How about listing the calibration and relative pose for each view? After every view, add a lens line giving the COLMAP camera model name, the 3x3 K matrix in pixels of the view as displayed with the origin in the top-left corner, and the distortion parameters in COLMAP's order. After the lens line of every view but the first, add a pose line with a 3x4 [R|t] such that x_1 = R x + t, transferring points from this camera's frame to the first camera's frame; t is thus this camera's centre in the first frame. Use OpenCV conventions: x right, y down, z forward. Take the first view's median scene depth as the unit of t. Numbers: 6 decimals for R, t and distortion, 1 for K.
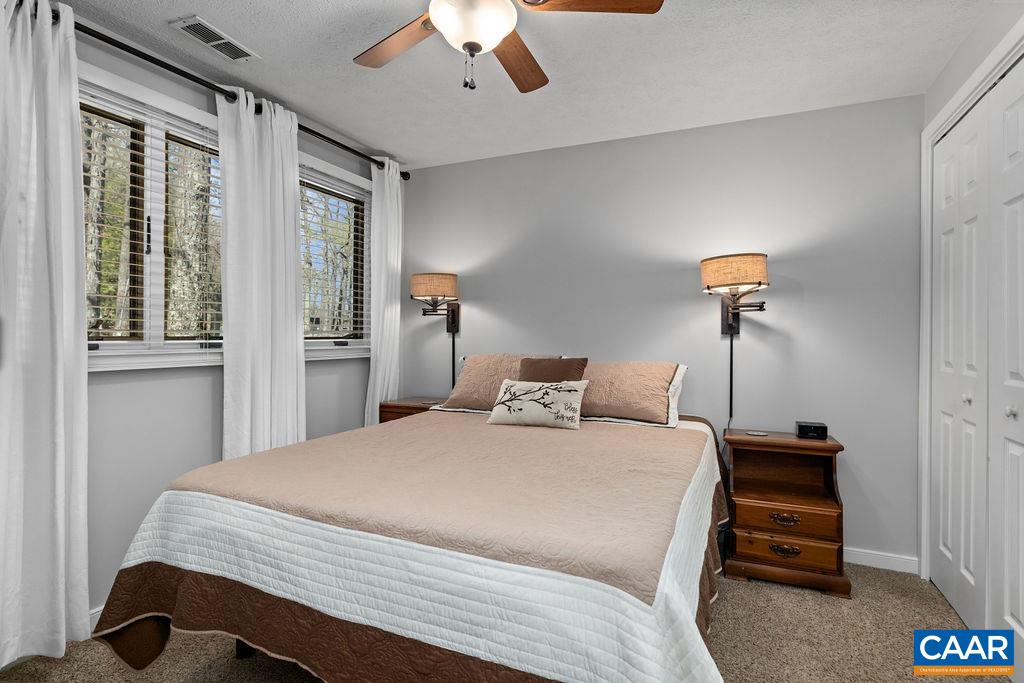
lens RADIAL K [[519.2, 0, 512.0], [0, 519.2, 341.5], [0, 0, 1]] dist [0.000067, 0.000250]
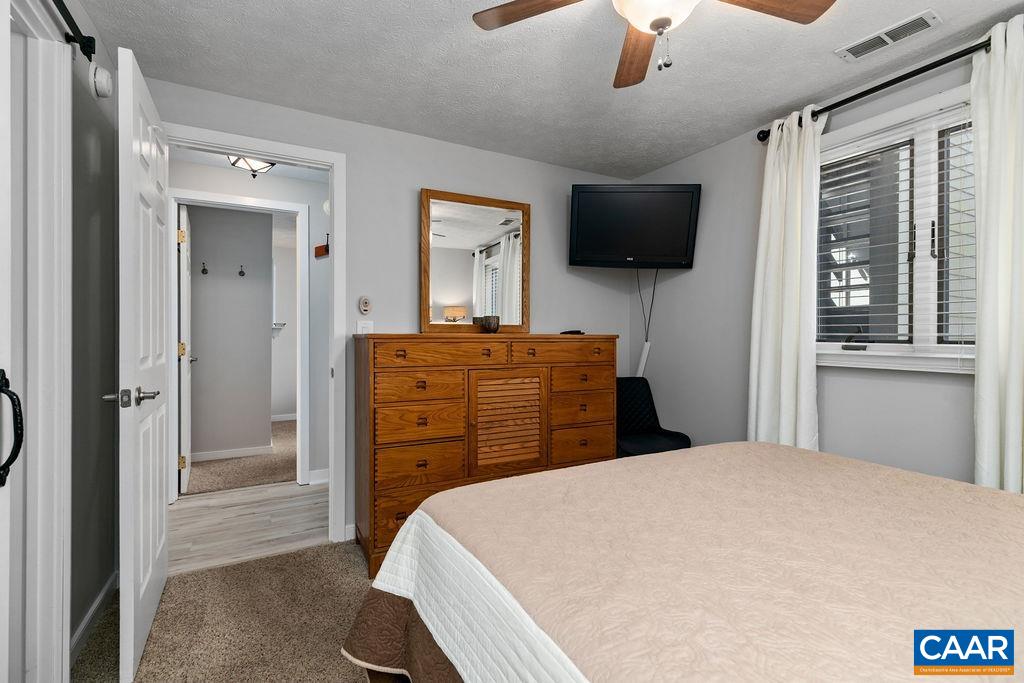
lens RADIAL K [[461.3, 0, 509.3], [0, 461.3, 323.2], [0, 0, 1]] dist [0.000473, 0.000158]
pose [[-0.610273, -0.027203, -0.791724, 0.174427], [-0.014352, 0.999626, -0.023284, -0.003114], [0.792061, -0.002847, -0.610435, 0.310670]]
